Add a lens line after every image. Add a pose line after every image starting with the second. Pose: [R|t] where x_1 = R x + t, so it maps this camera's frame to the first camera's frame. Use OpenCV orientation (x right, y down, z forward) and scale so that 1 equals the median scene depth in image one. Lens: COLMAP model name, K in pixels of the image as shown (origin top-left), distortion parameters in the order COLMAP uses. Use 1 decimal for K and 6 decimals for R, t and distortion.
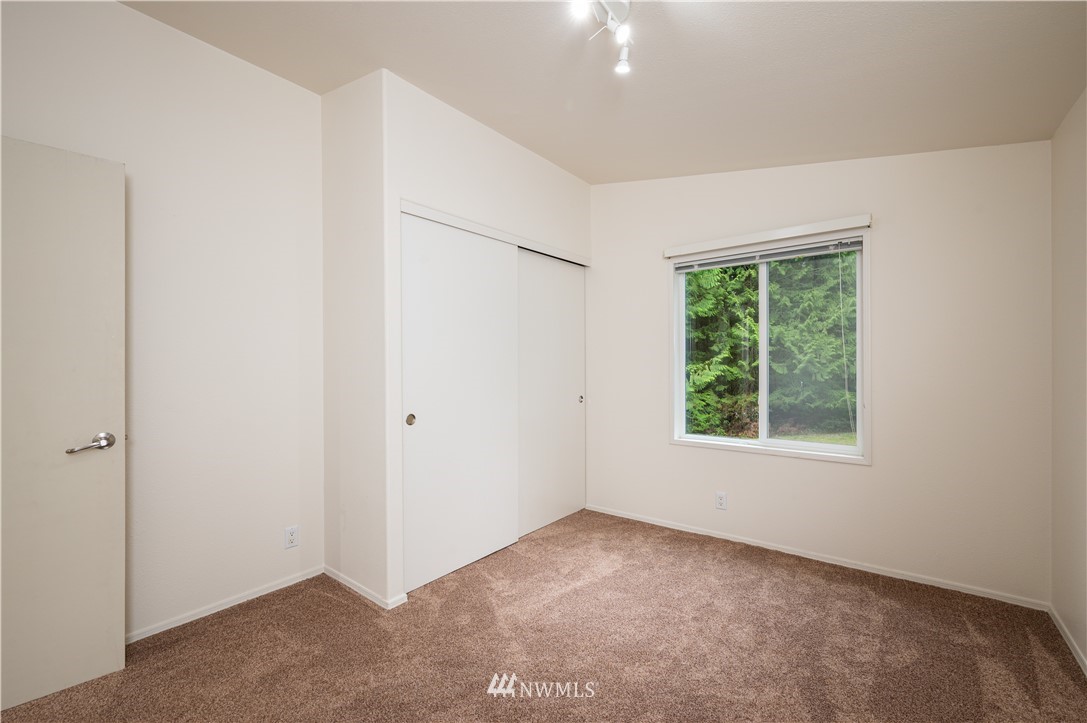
lens RADIAL K [[449.0, 0, 543.5], [0, 449.0, 361.5], [0, 0, 1]] dist [-0.000055, -0.000173]
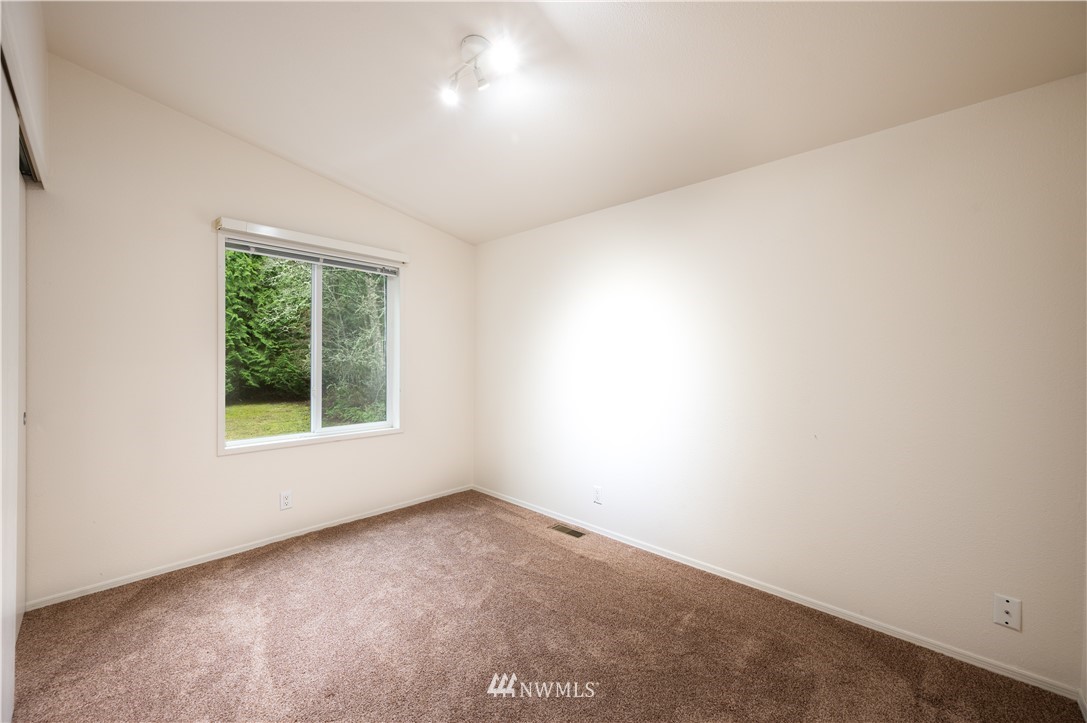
lens RADIAL K [[429.0, 0, 543.5], [0, 429.0, 361.5], [0, 0, 1]] dist [0.000979, -0.000009]
pose [[0.084929, 0.004657, 0.996376, -0.594633], [-0.012311, 0.999918, -0.003624, 0.008446], [-0.996311, -0.011959, 0.084979, 0.460420]]
